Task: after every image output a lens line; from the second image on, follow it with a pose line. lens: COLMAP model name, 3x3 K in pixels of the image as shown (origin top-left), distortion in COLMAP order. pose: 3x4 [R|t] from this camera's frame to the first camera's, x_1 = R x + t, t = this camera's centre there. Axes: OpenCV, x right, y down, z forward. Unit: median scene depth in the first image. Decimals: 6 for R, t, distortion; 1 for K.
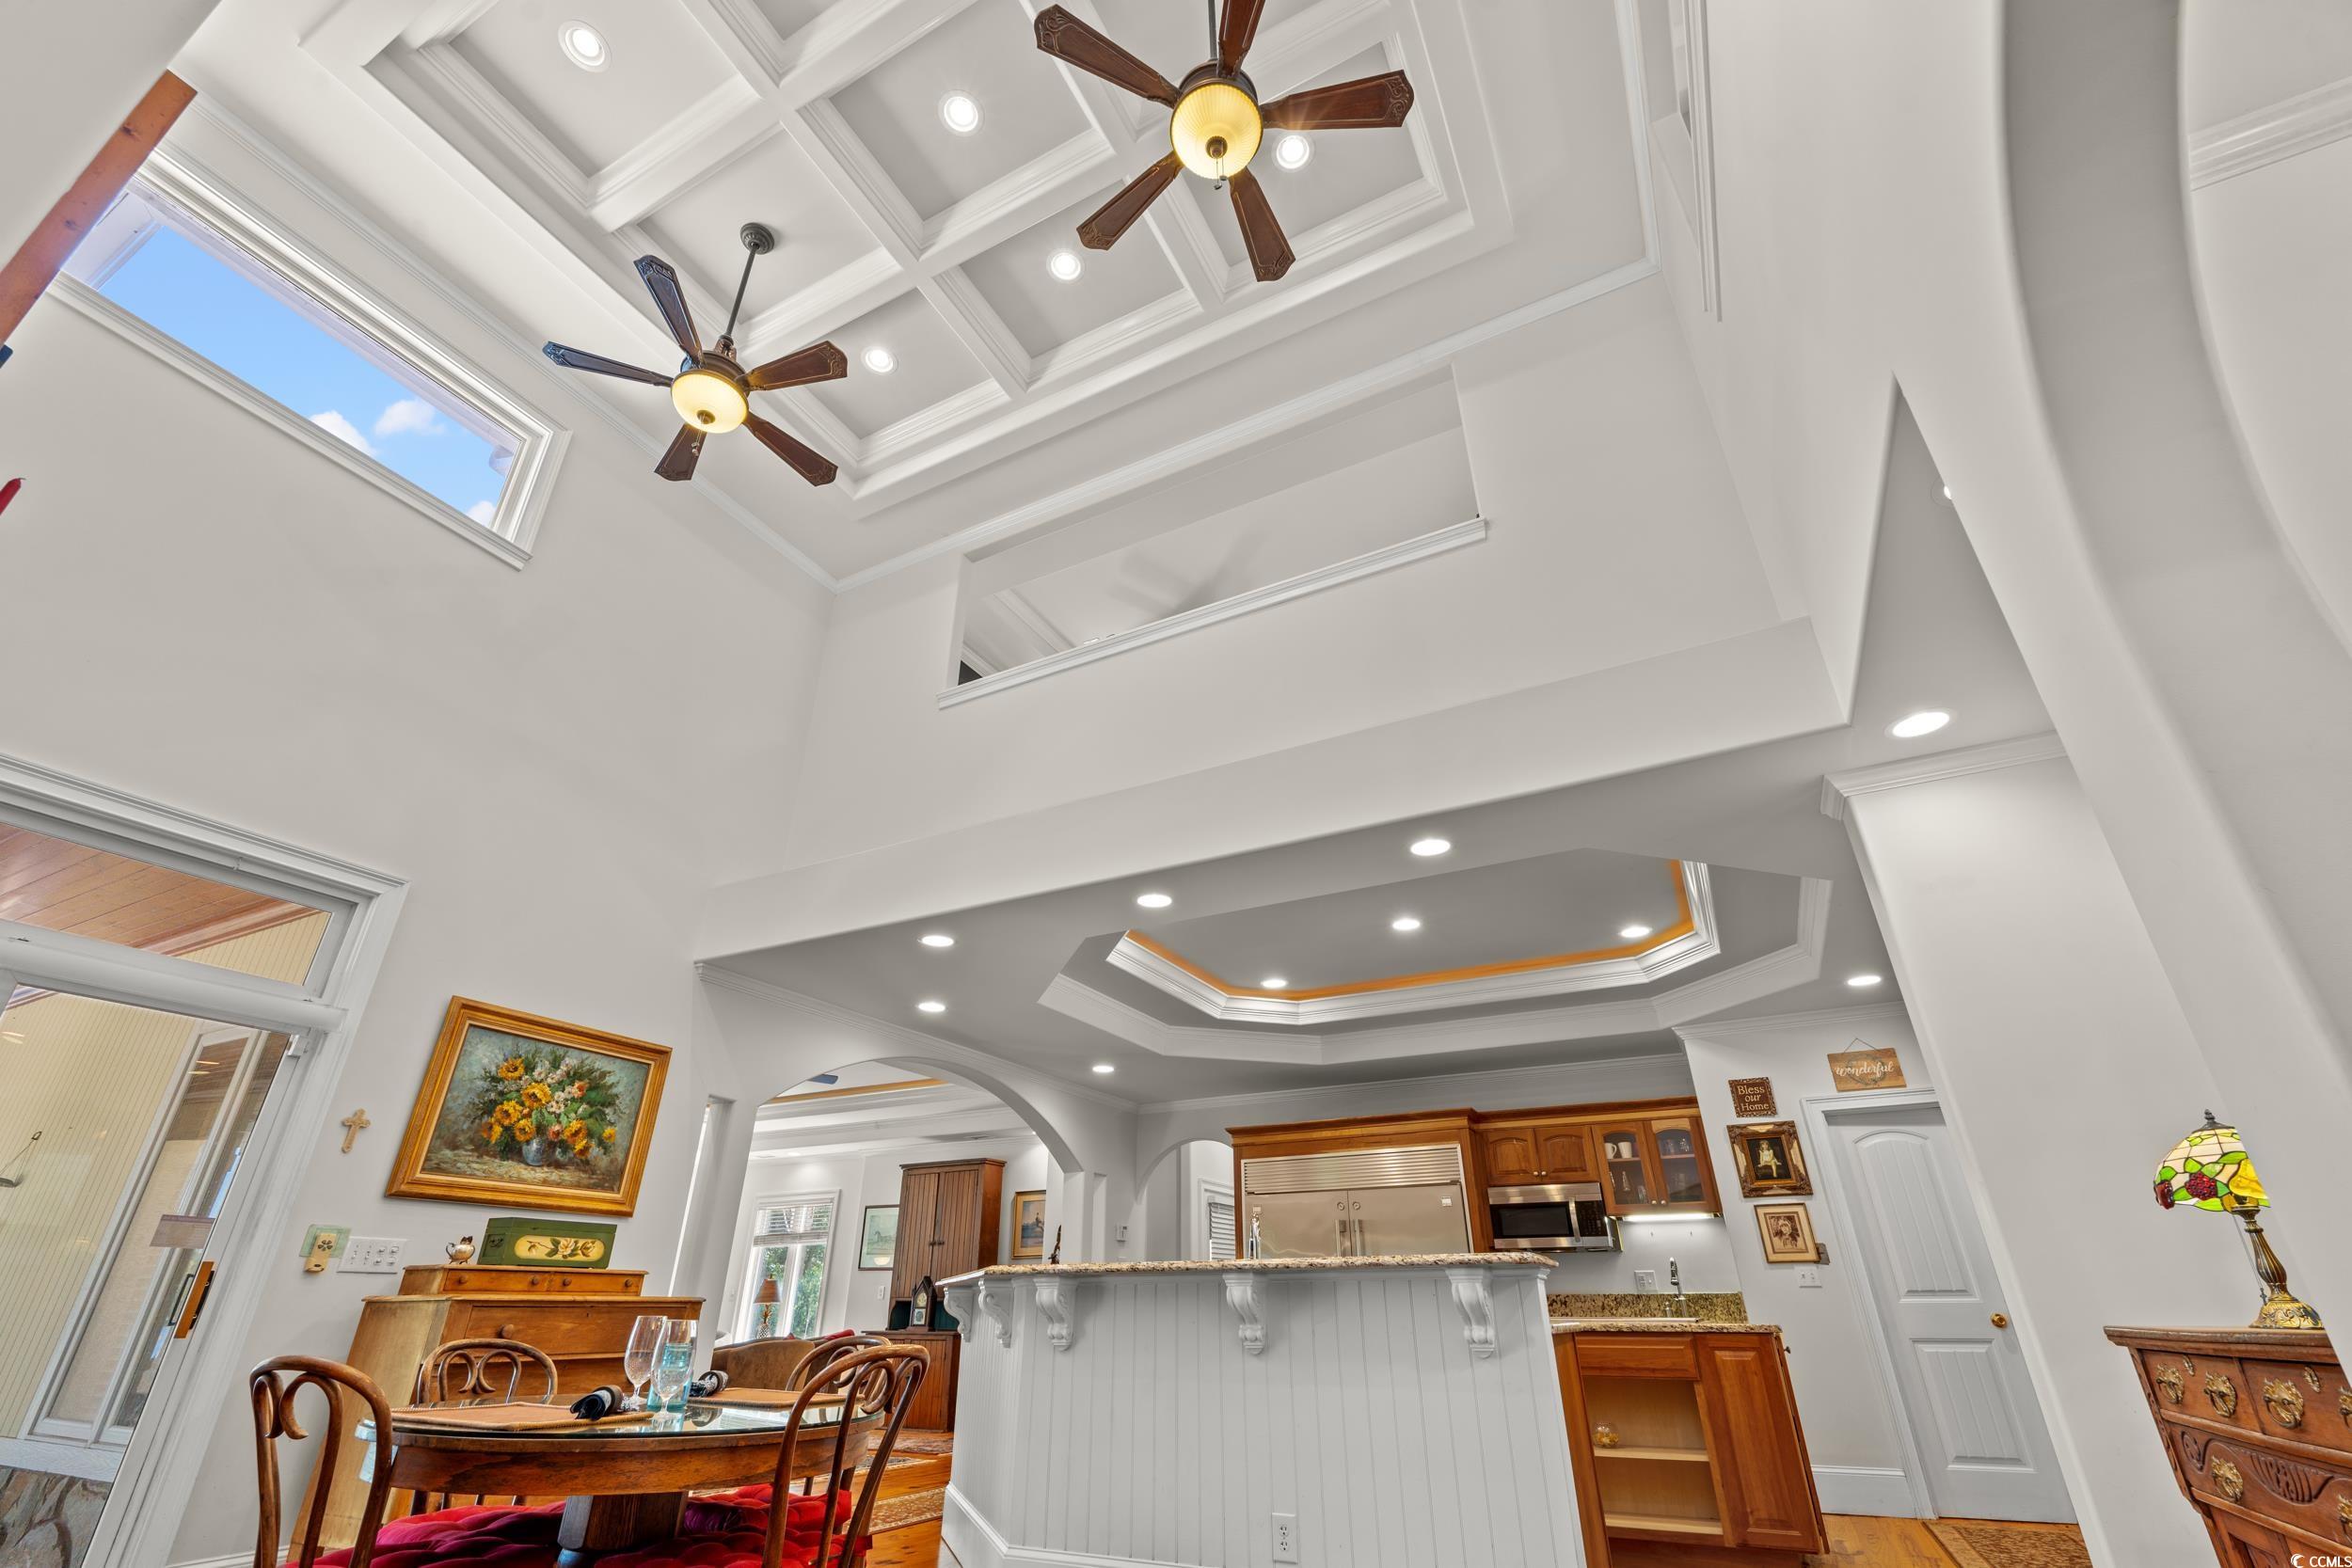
lens RADIAL K [[1034.5, 0, 1179.9], [0, 1034.5, 774.4], [0, 0, 1]] dist [-0.010138, 0.001656]
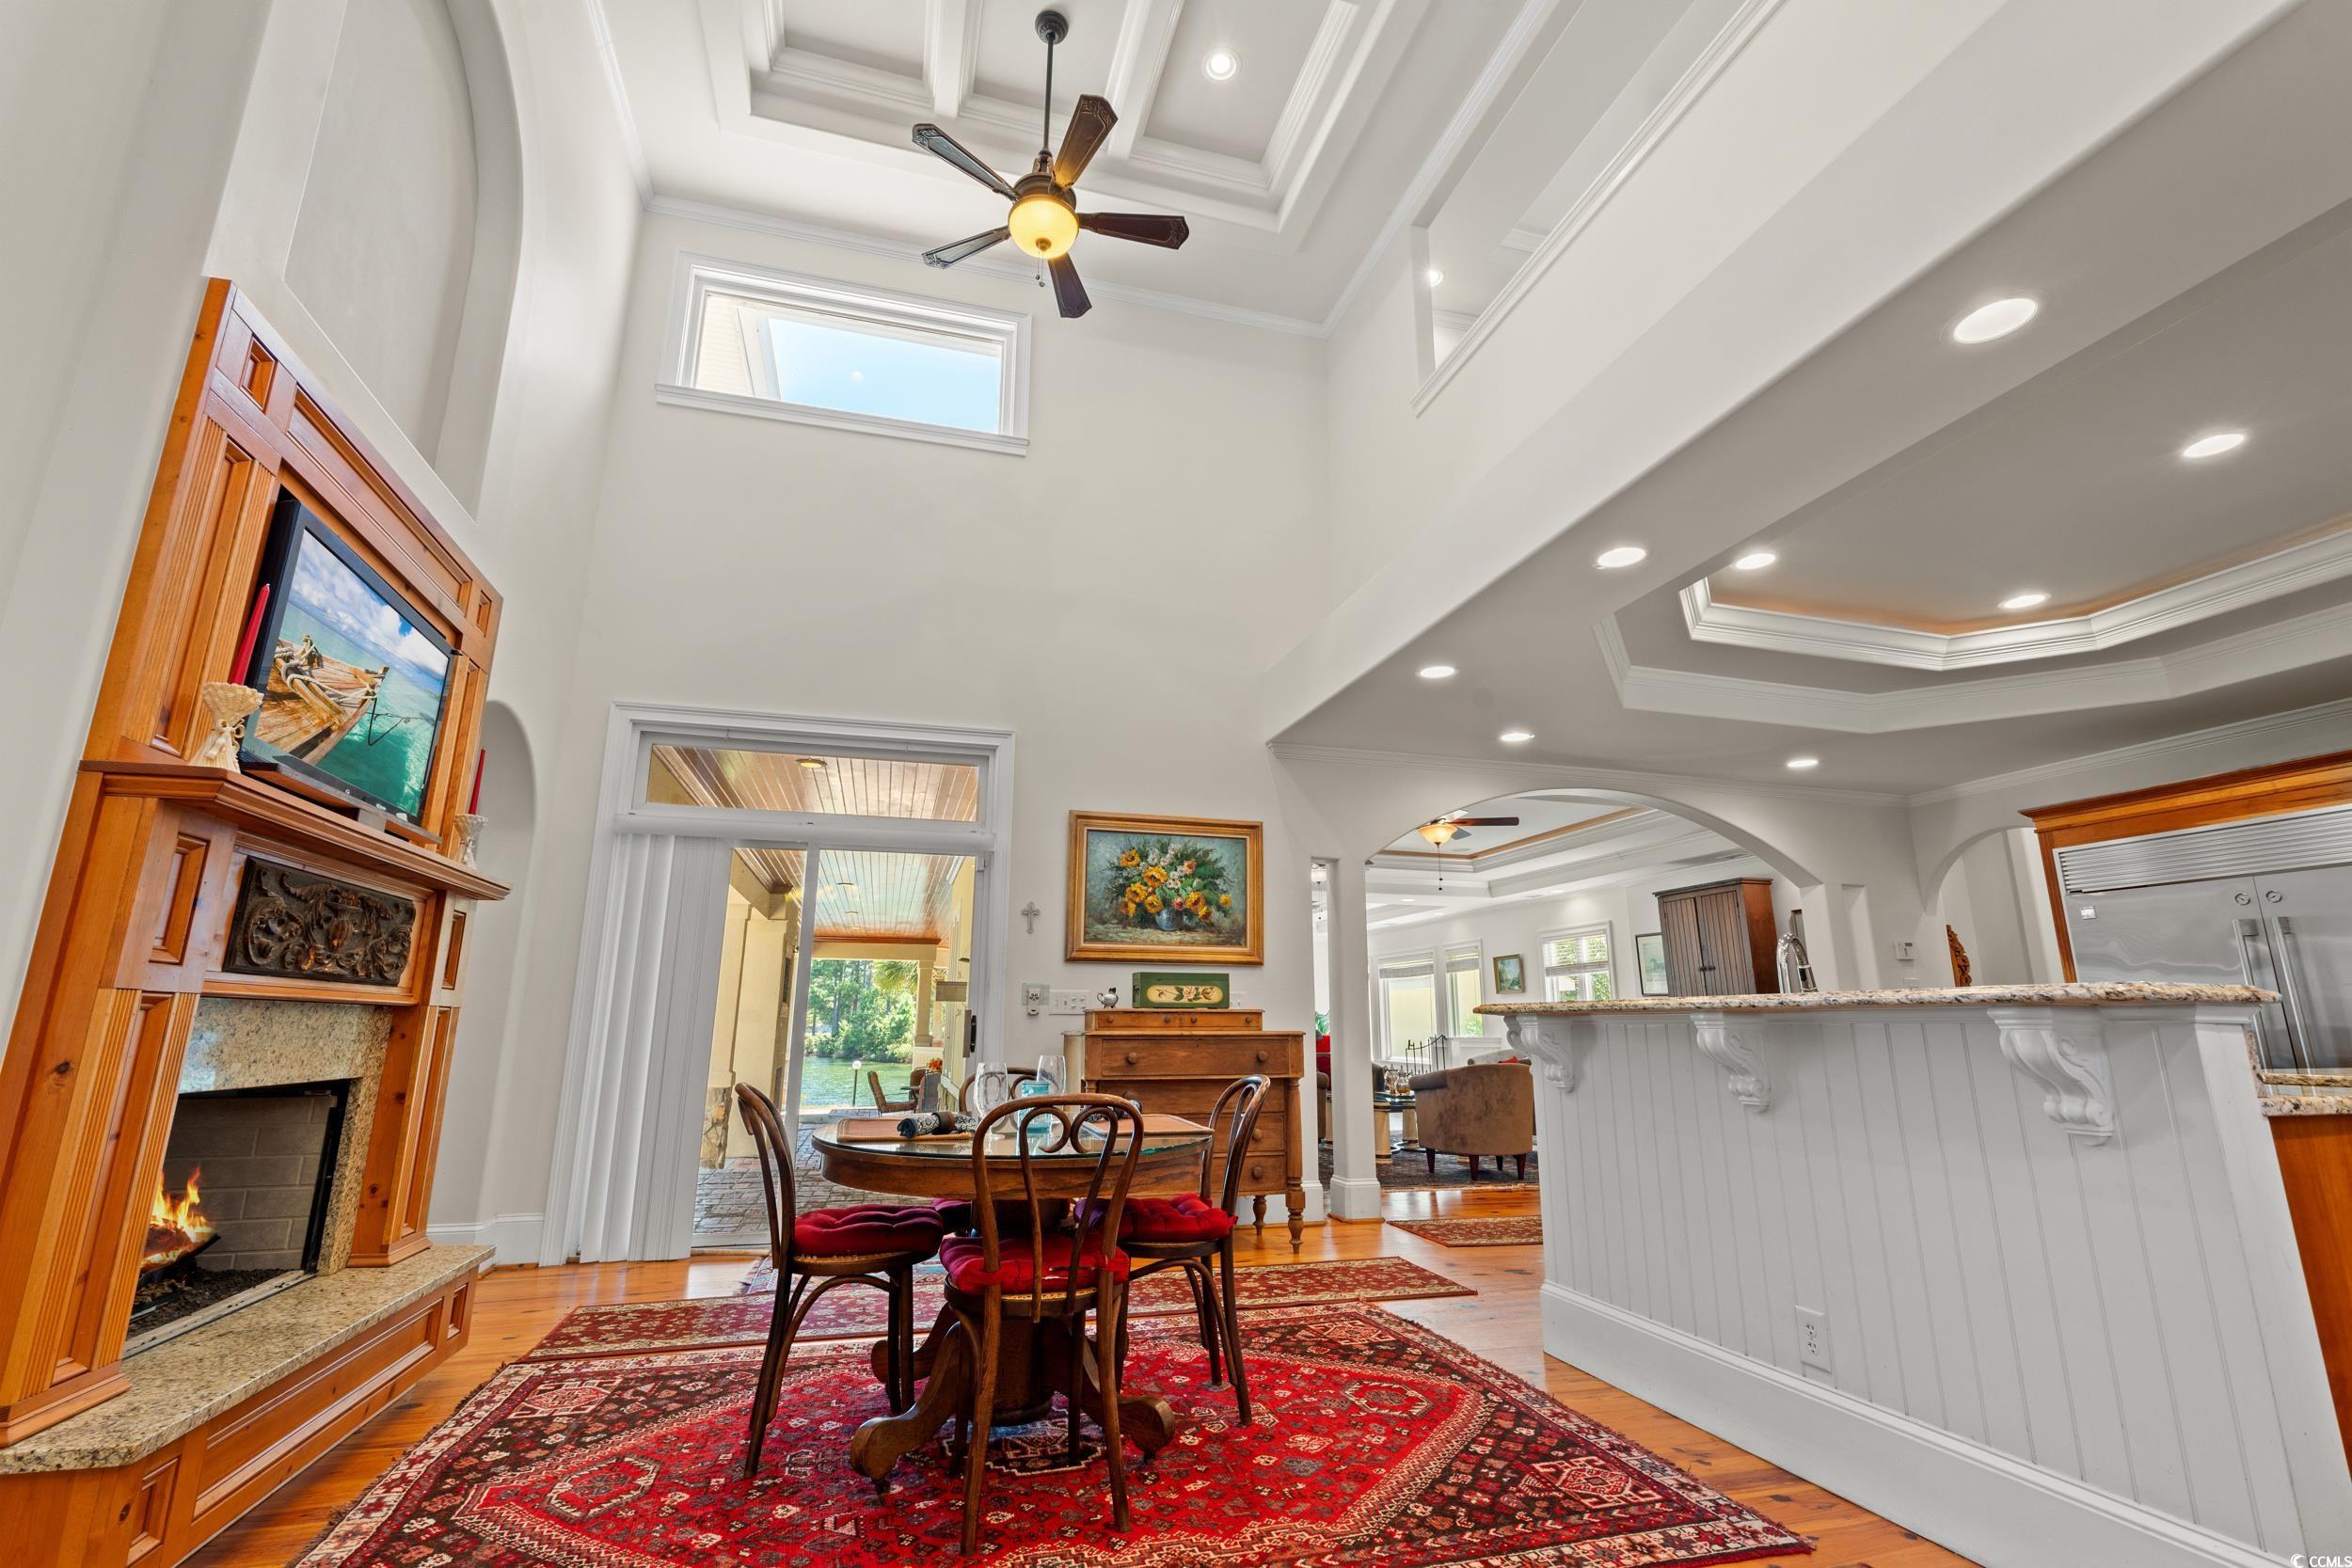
lens RADIAL K [[1034.5, 0, 1174.2], [0, 1034.5, 784.8], [0, 0, 1]] dist [-0.010138, 0.001656]
pose [[0.678299, -0.161091, -0.716910, 0.269319], [0.333971, 0.936659, 0.105515, 0.089434], [0.654502, -0.310998, 0.689135, 0.210571]]
